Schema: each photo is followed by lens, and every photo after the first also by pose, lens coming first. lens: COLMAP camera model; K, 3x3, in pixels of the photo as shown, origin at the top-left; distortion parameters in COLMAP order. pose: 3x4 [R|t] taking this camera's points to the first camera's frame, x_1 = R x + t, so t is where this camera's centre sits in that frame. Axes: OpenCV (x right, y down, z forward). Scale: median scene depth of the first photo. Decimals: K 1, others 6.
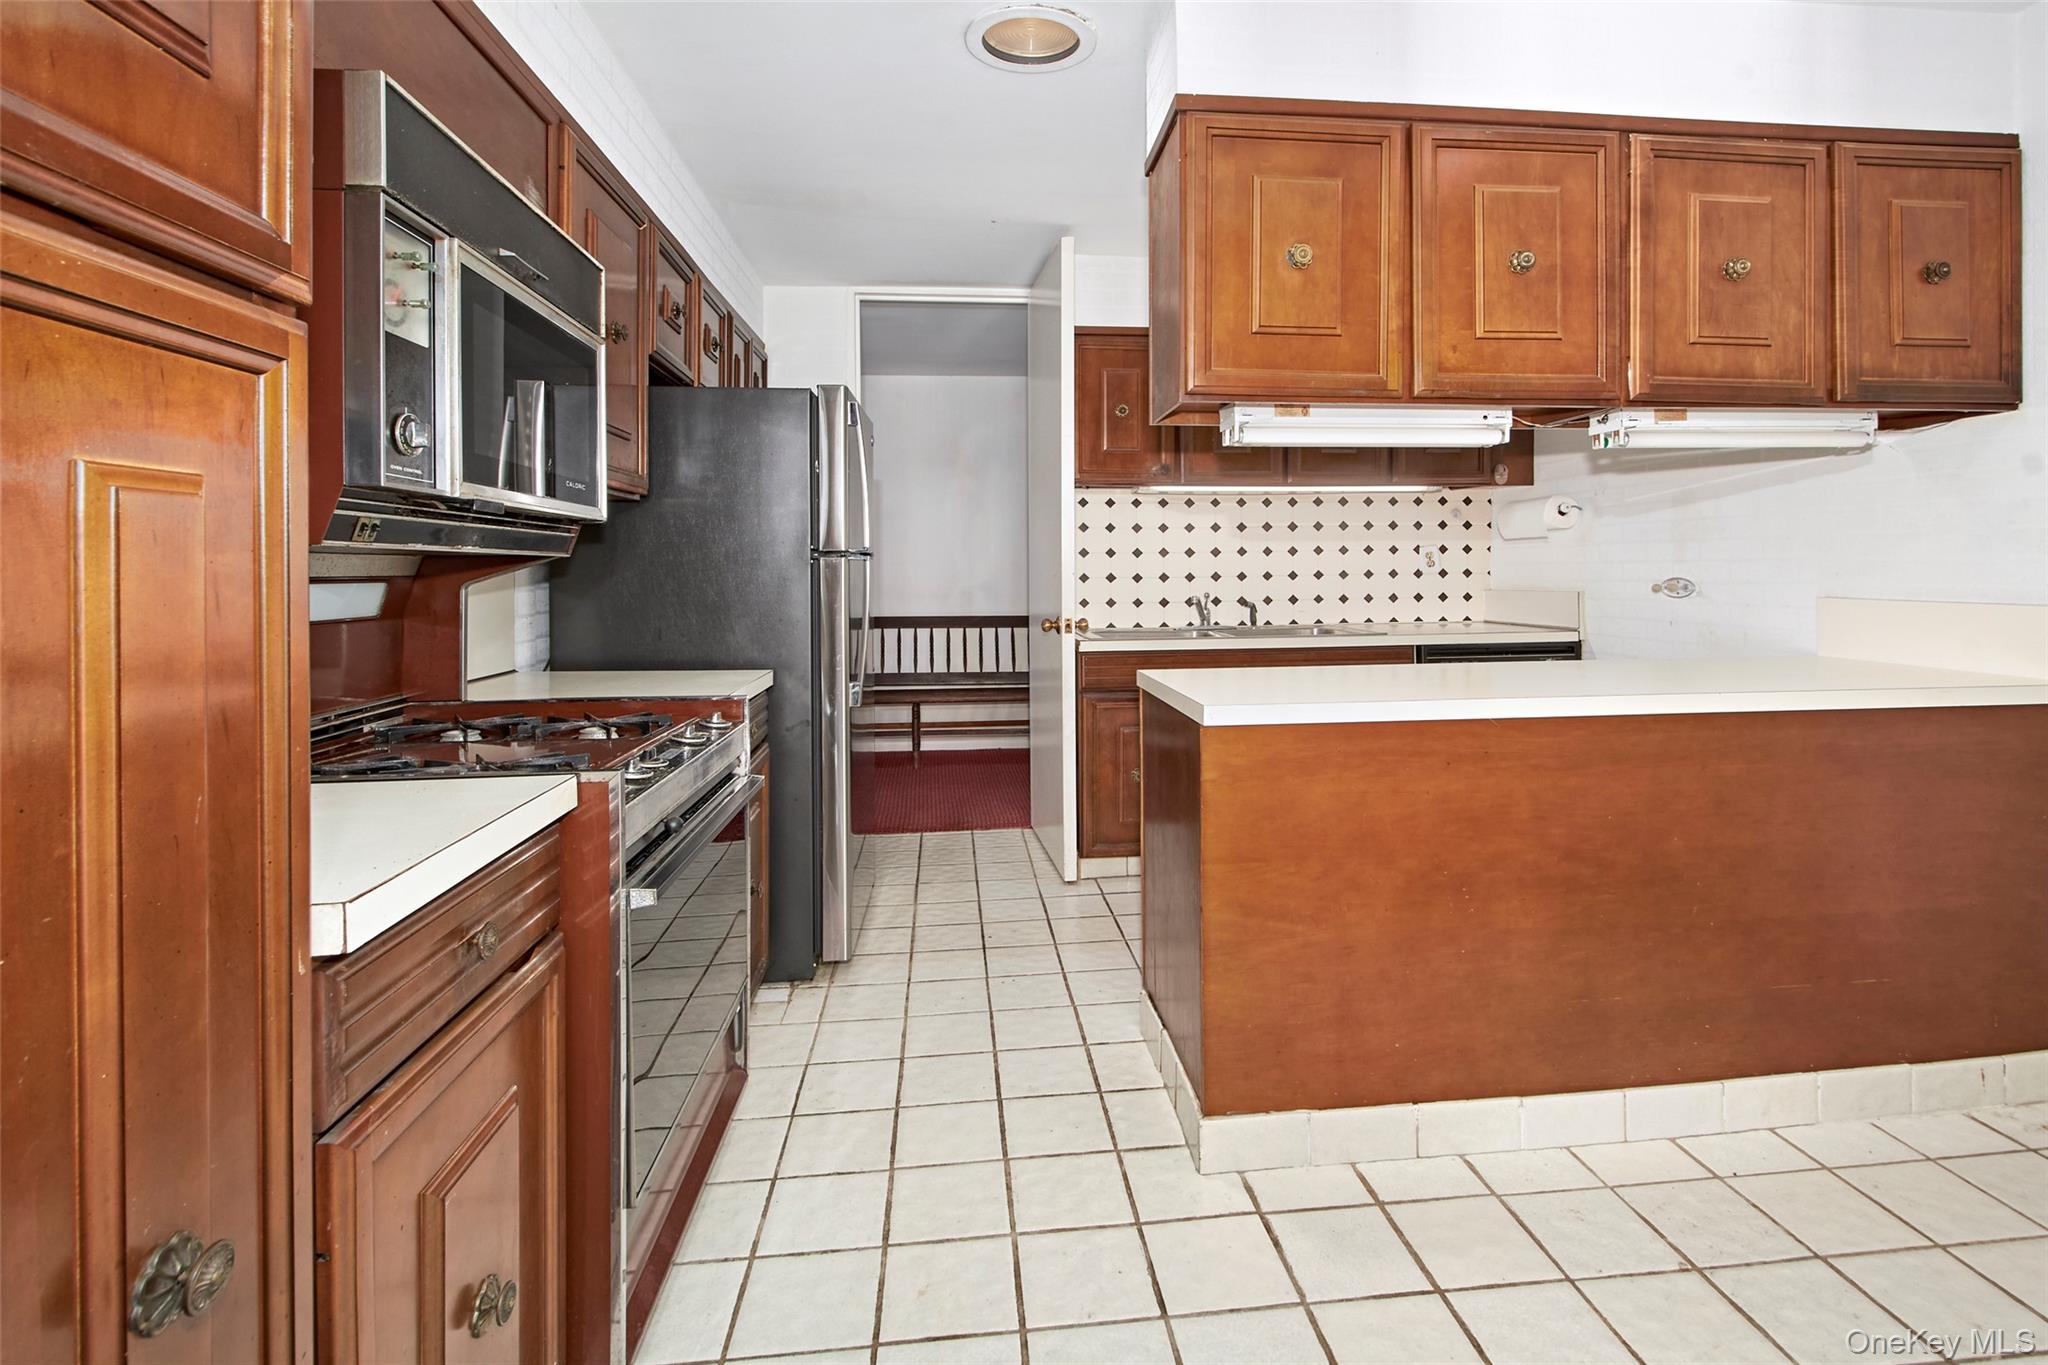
lens RADIAL K [[928.1, 0, 1028.0], [0, 928.1, 574.0], [0, 0, 1]] dist [0.000277, 0.000189]
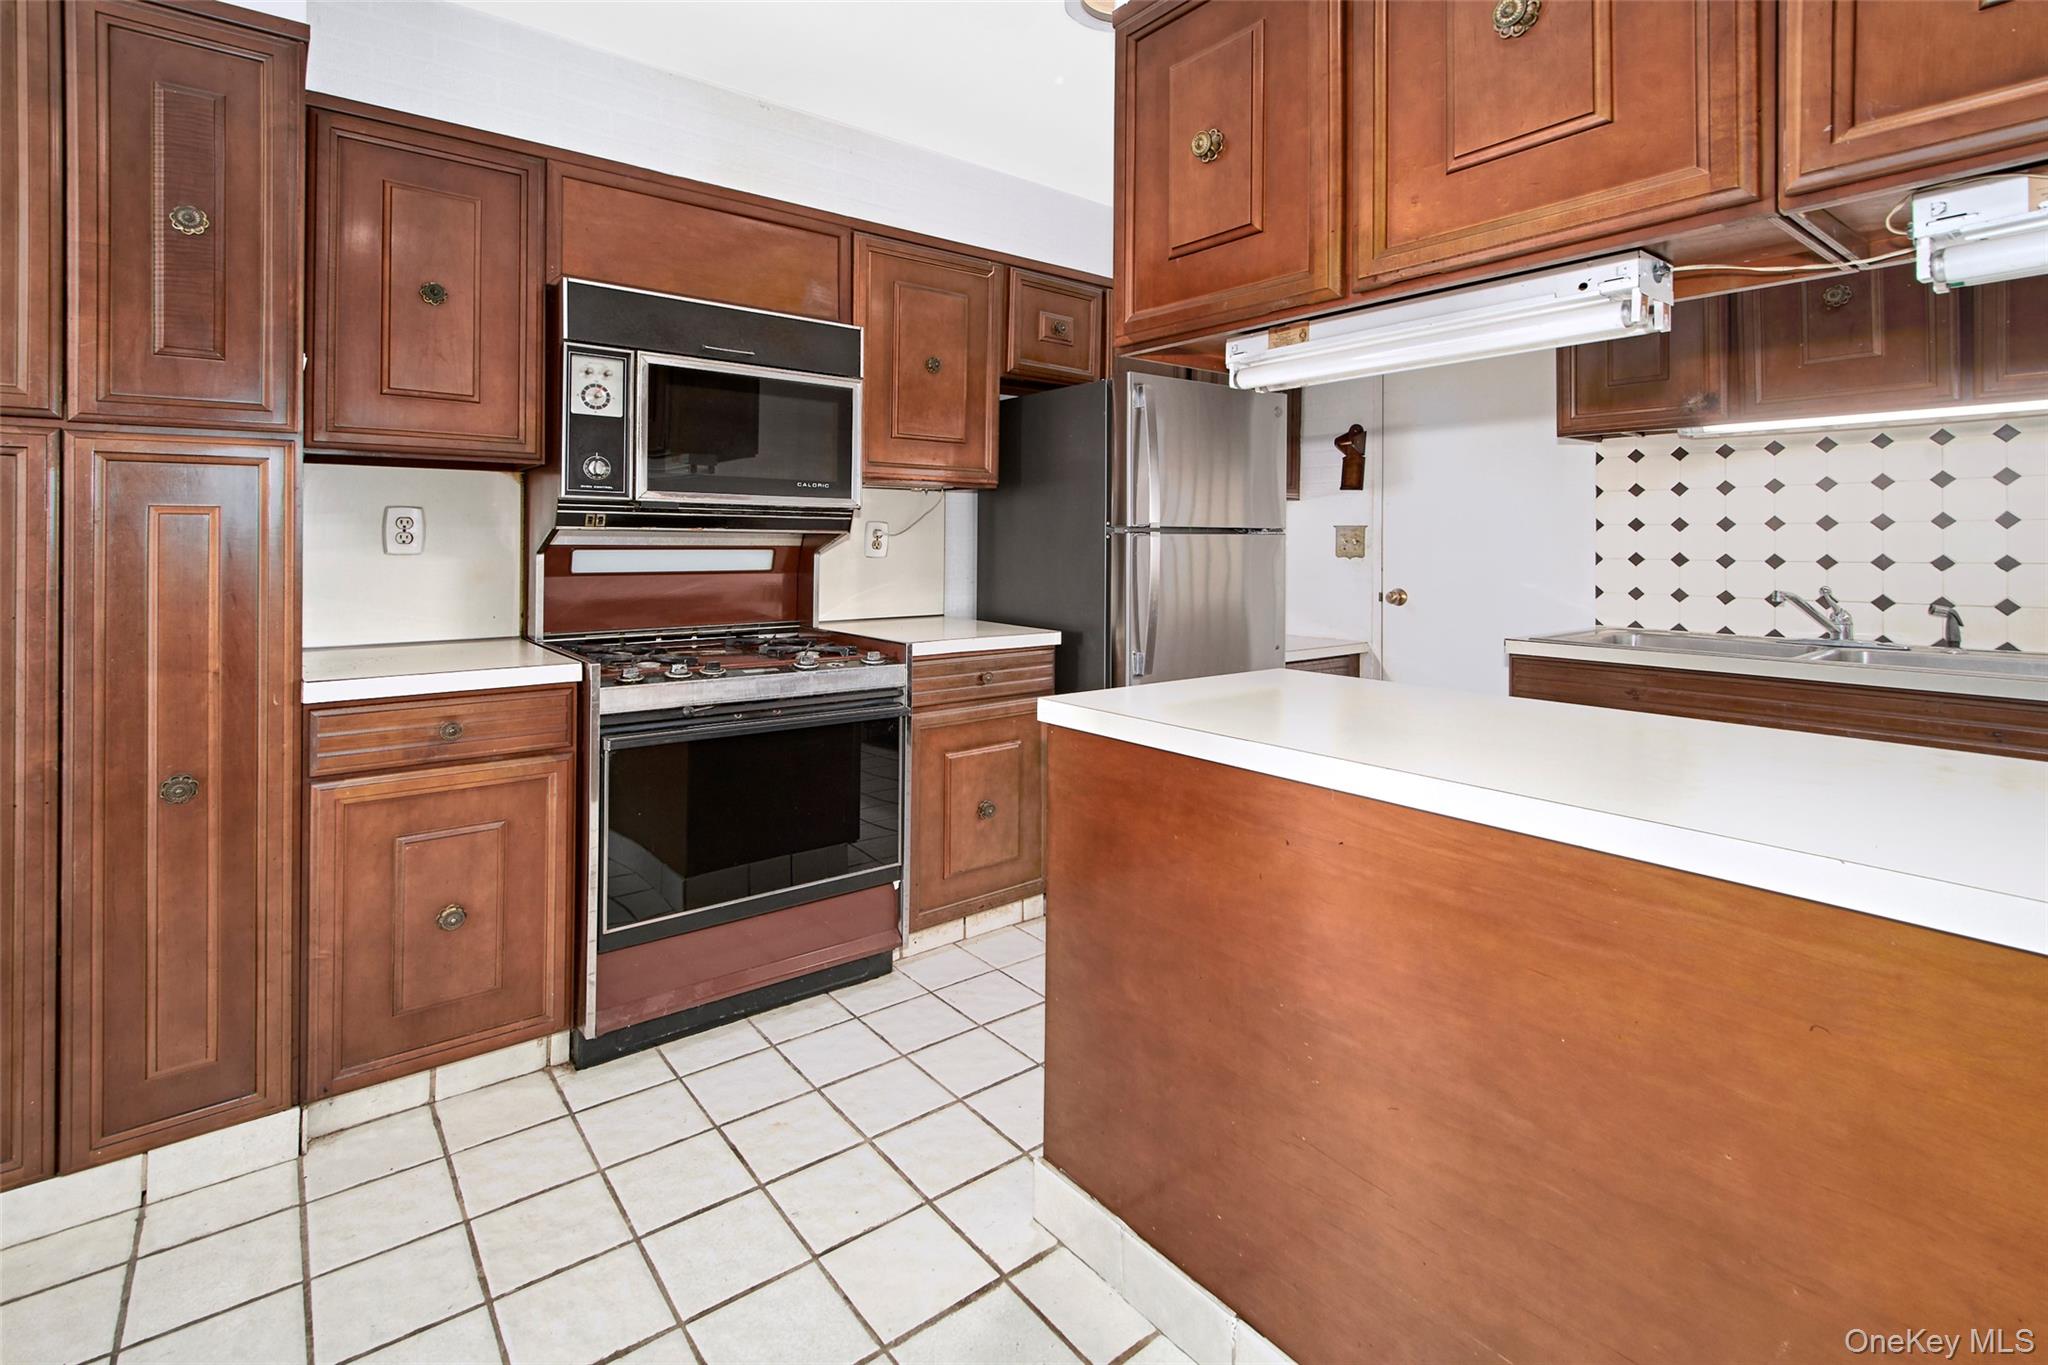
lens RADIAL K [[882.1, 0, 1012.7], [0, 882.1, 541.5], [0, 0, 1]] dist [0.003781, 0.000424]
pose [[0.575737, 0.008068, -0.817595, 0.787434], [-0.011821, 0.999929, 0.001543, -0.011081], [0.817549, 0.008776, 0.575792, 0.432658]]
